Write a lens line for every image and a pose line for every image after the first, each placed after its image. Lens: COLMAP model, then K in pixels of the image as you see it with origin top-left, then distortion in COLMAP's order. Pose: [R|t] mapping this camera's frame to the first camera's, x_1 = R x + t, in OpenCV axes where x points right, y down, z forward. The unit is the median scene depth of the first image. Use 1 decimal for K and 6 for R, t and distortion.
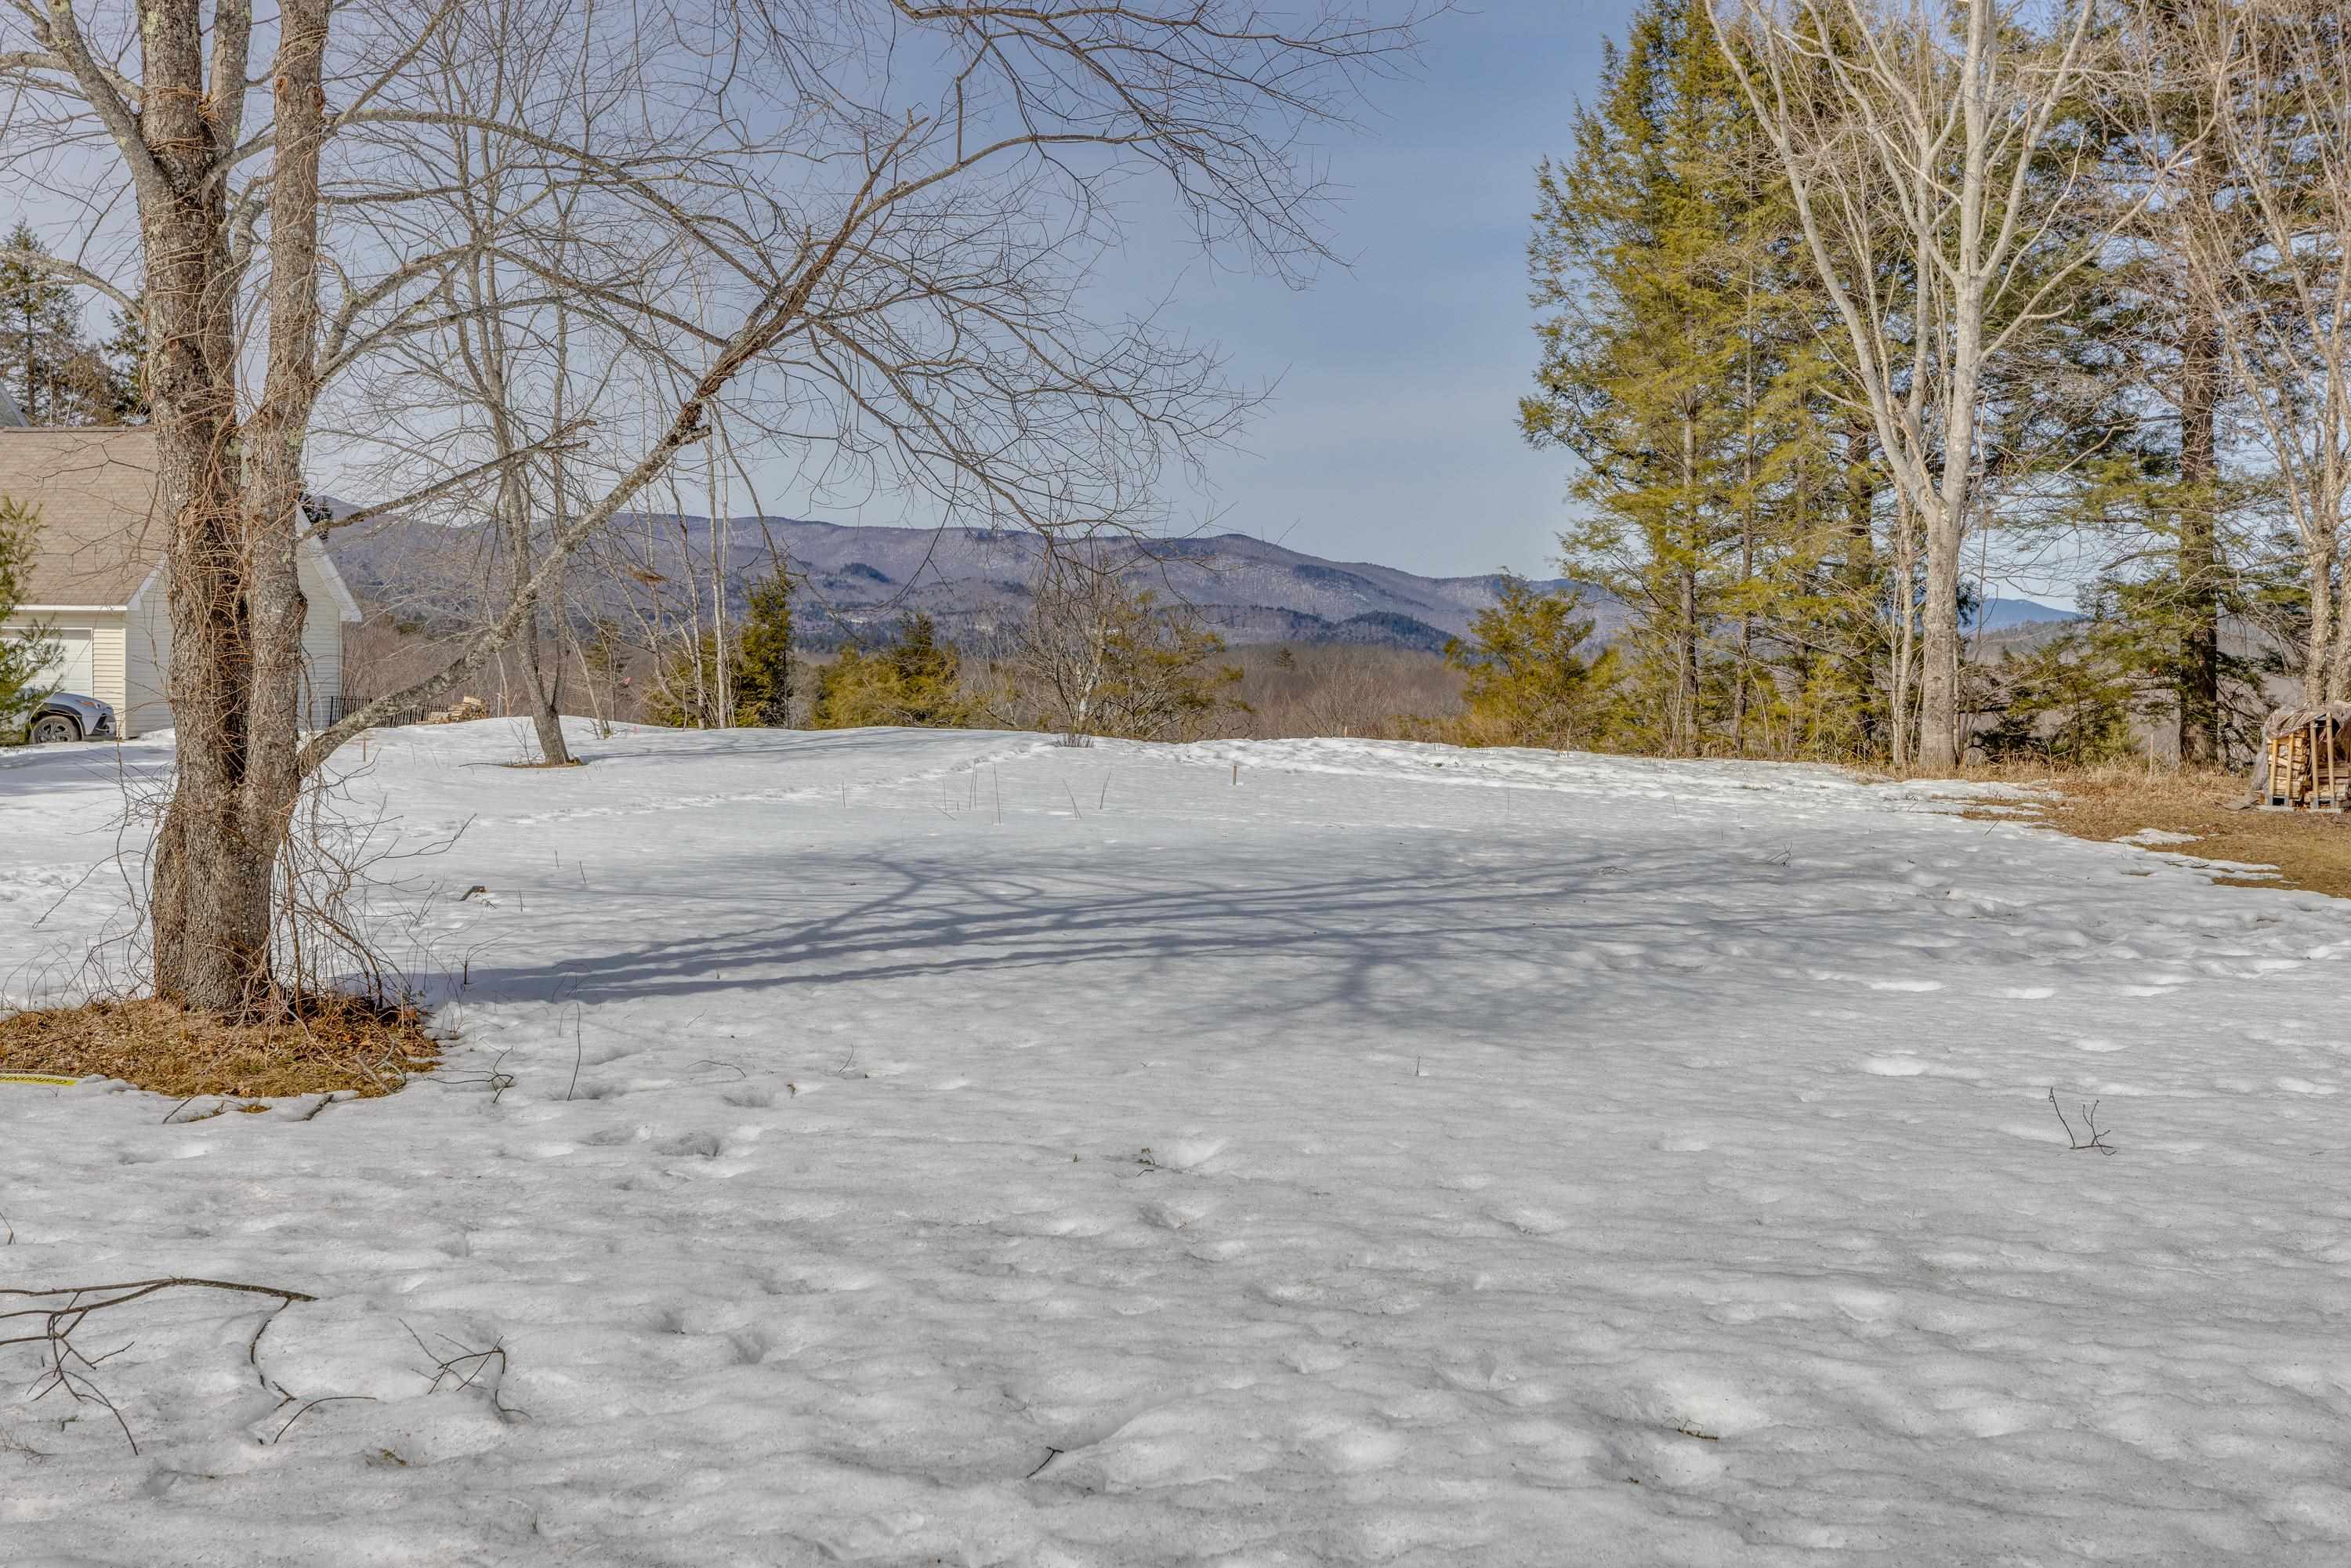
lens RADIAL K [[2302.0, 0, 1175.5], [0, 2302.0, 784.0], [0, 0, 1]] dist [0.002501, 0.001189]
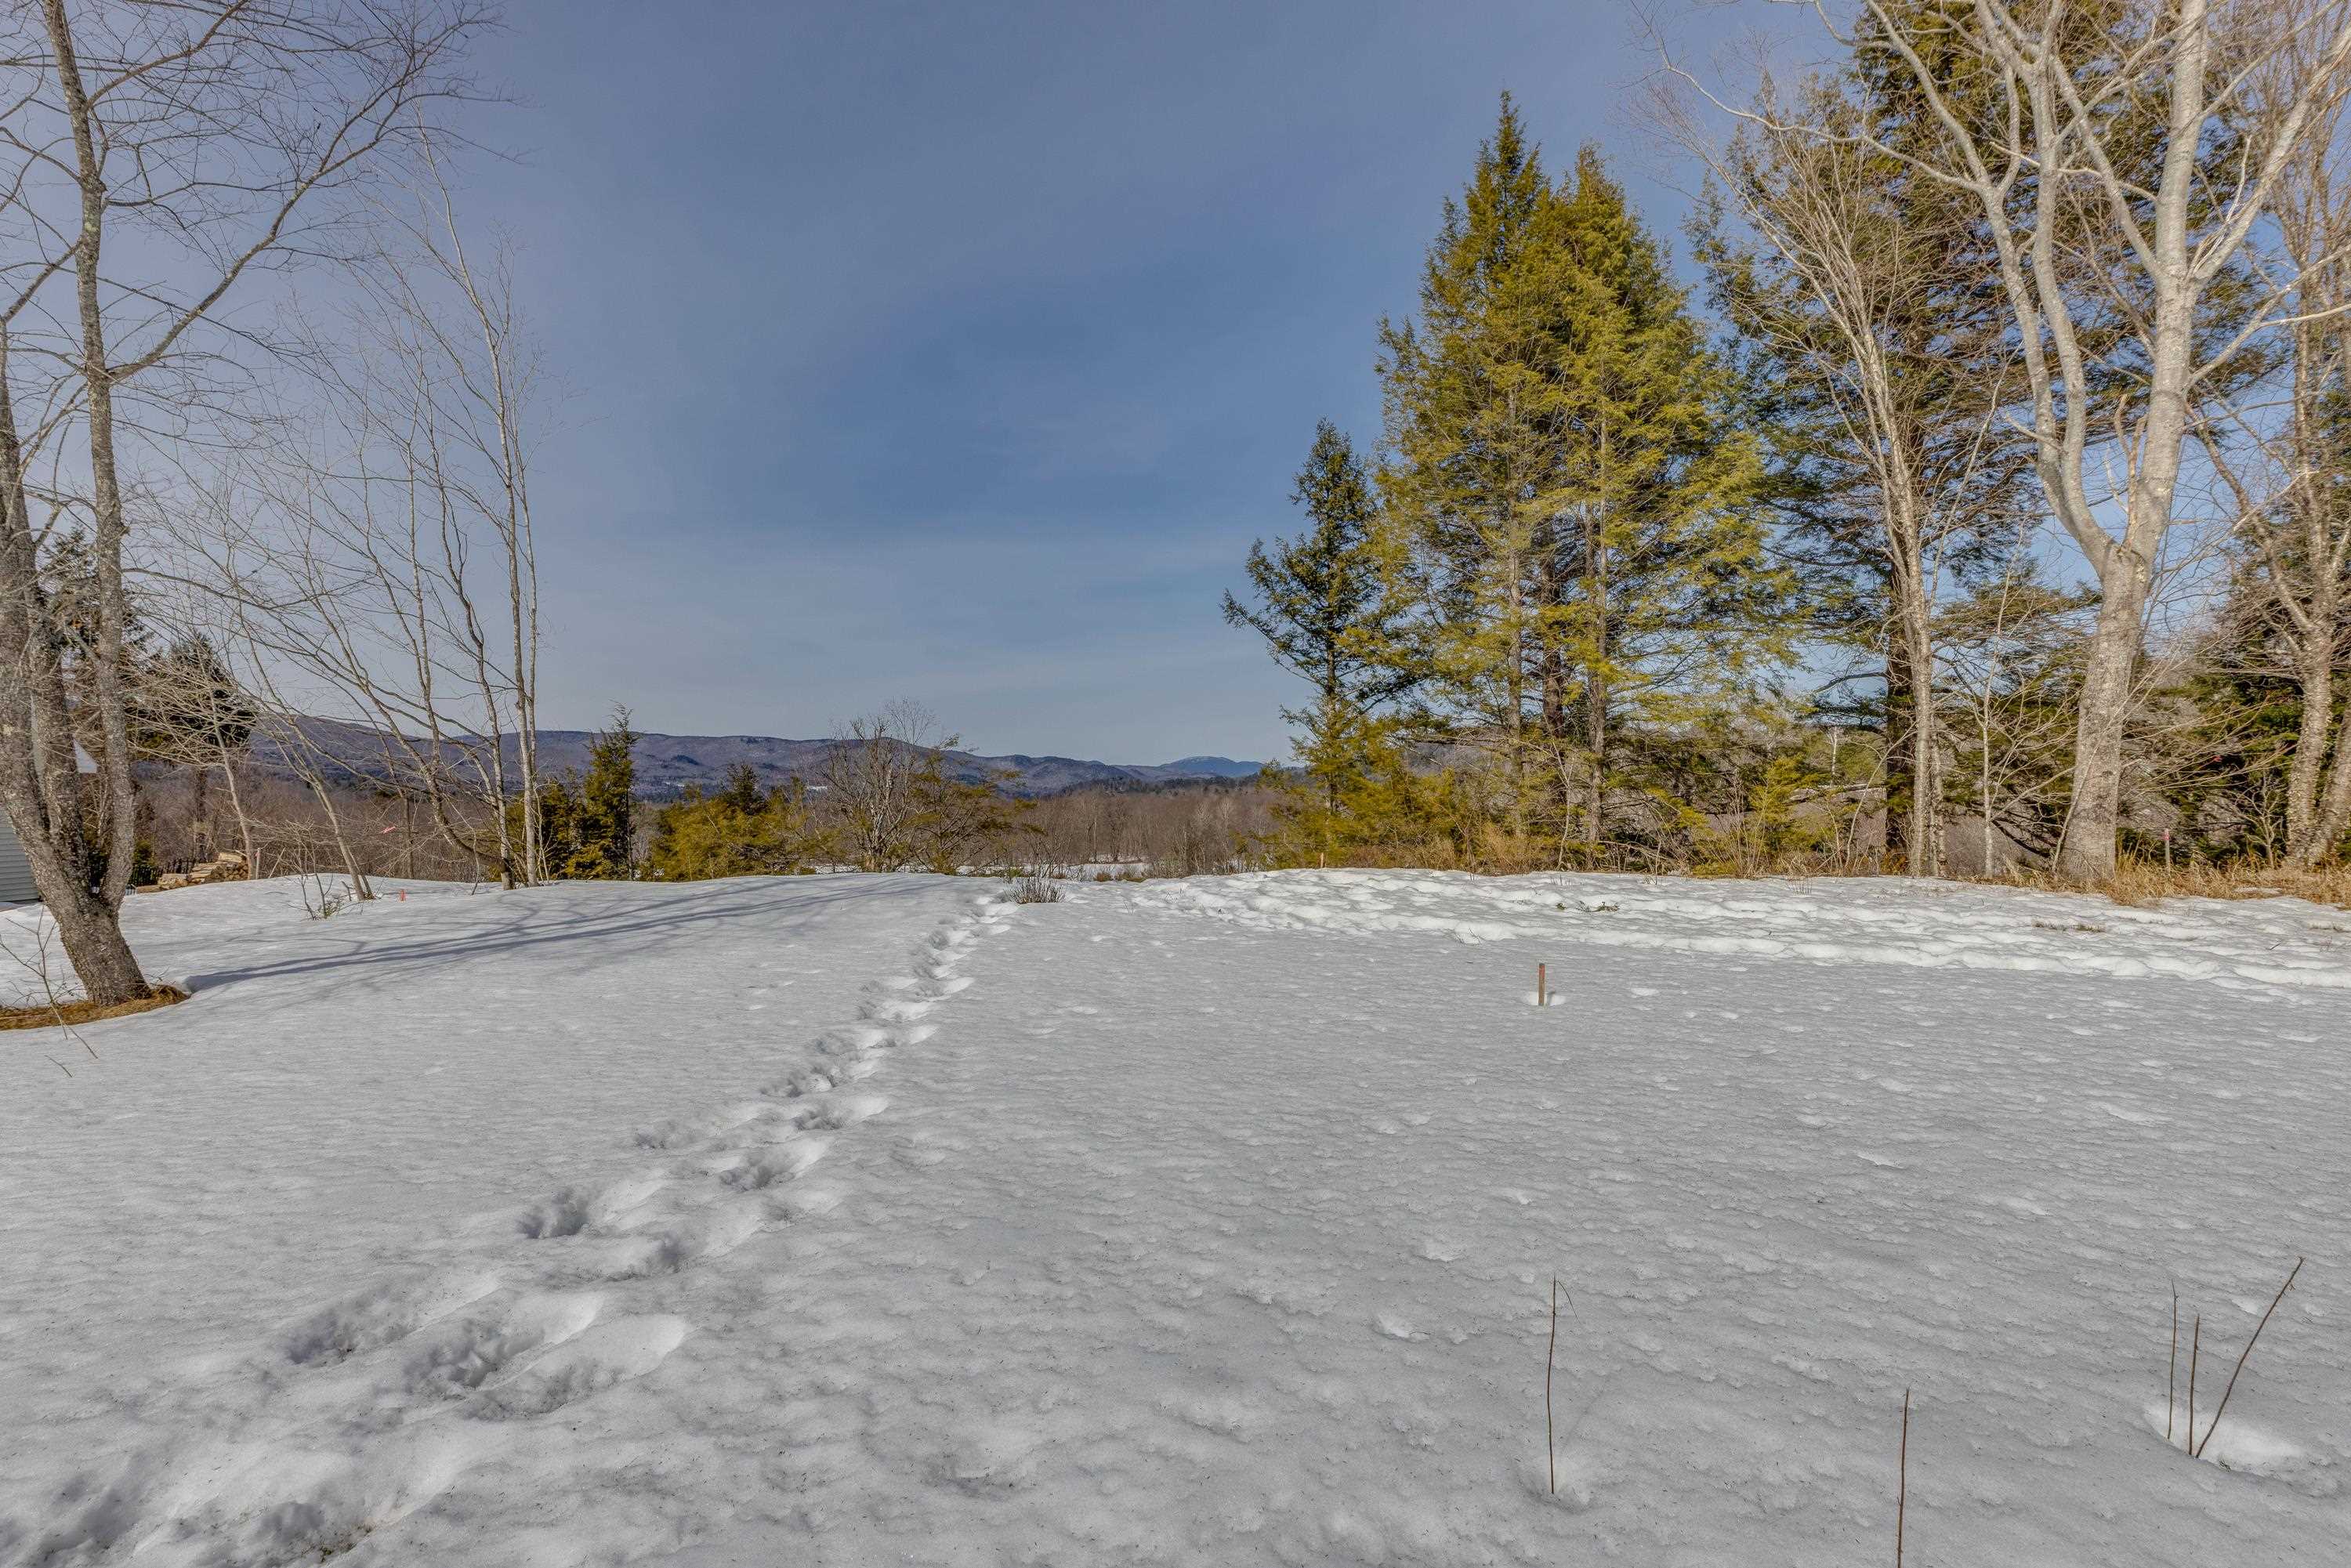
lens RADIAL K [[1121.2, 0, 1175.5], [0, 1121.2, 784.0], [0, 0, 1]] dist [0.002797, 0.000128]
pose [[0.961279, -0.026771, 0.274274, -0.085659], [0.044380, 0.997318, -0.058200, -0.026393], [-0.271980, 0.068118, 0.959889, 0.551734]]
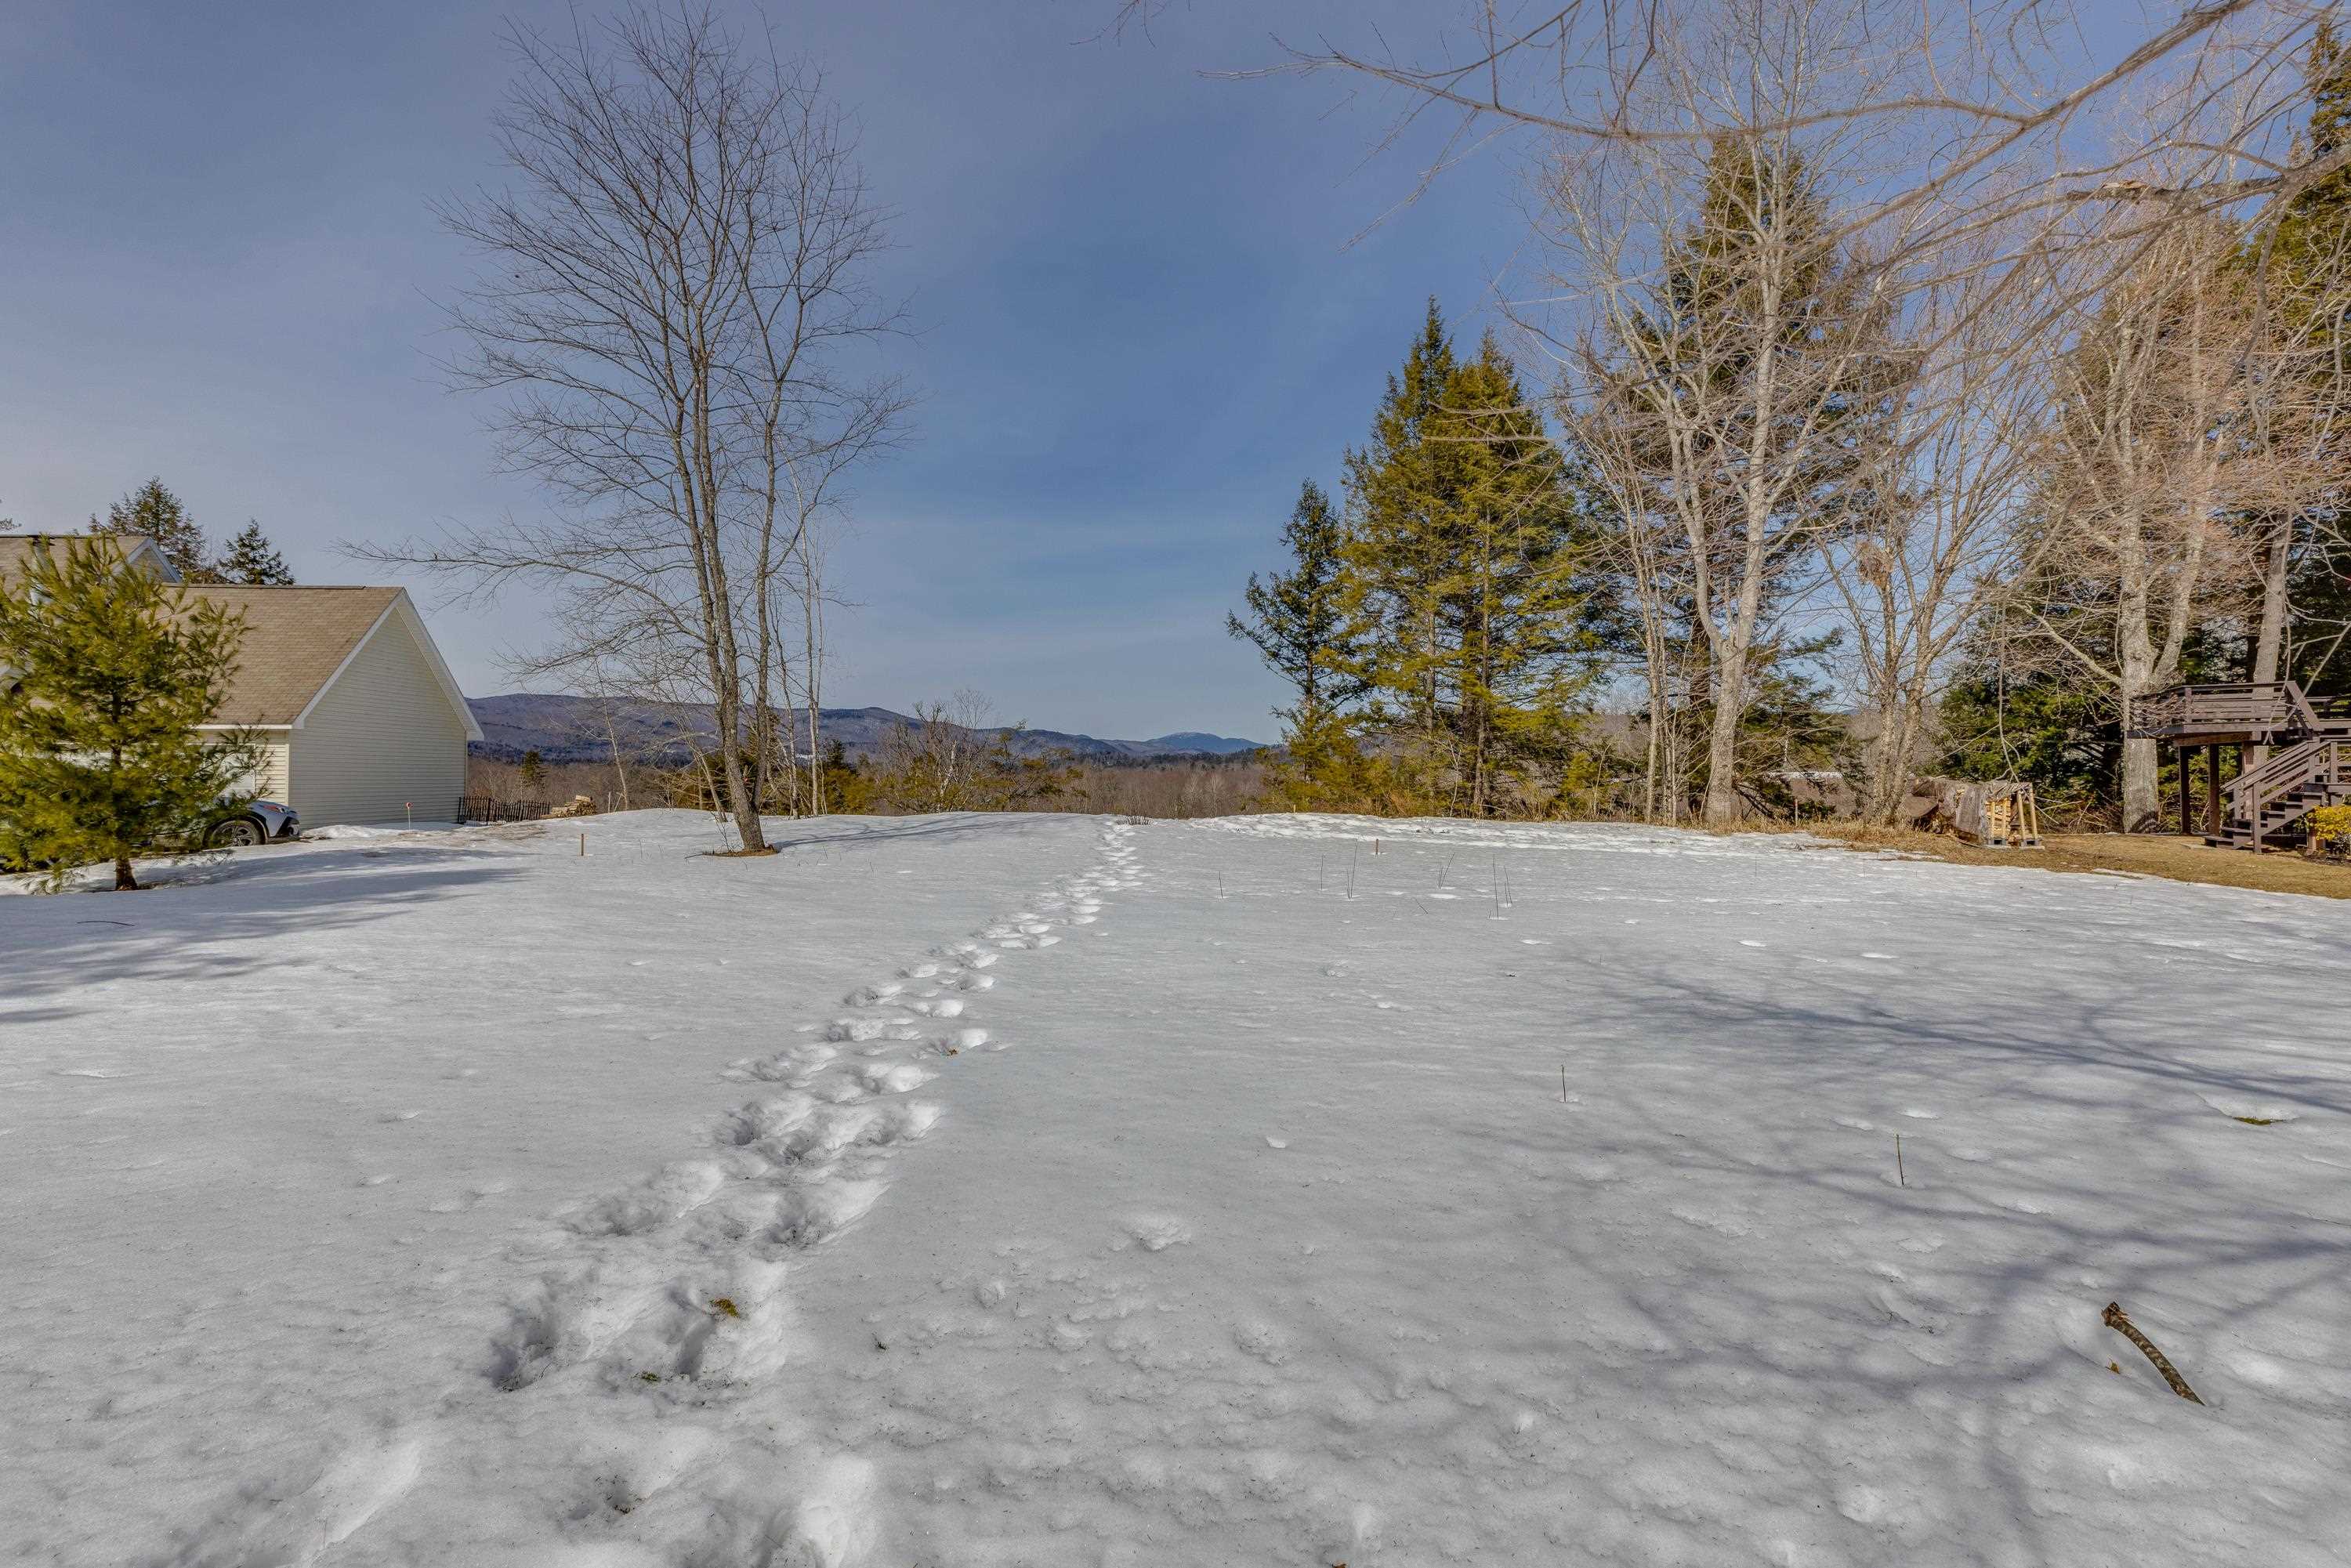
lens RADIAL K [[1109.3, 0, 1168.8], [0, 1109.3, 759.1], [0, 0, 1]] dist [0.012126, -0.000073]
pose [[0.960018, -0.008041, 0.279821, -0.179926], [0.025367, 0.997974, -0.058351, -0.013865], [-0.278785, 0.063116, 0.958277, 0.317145]]
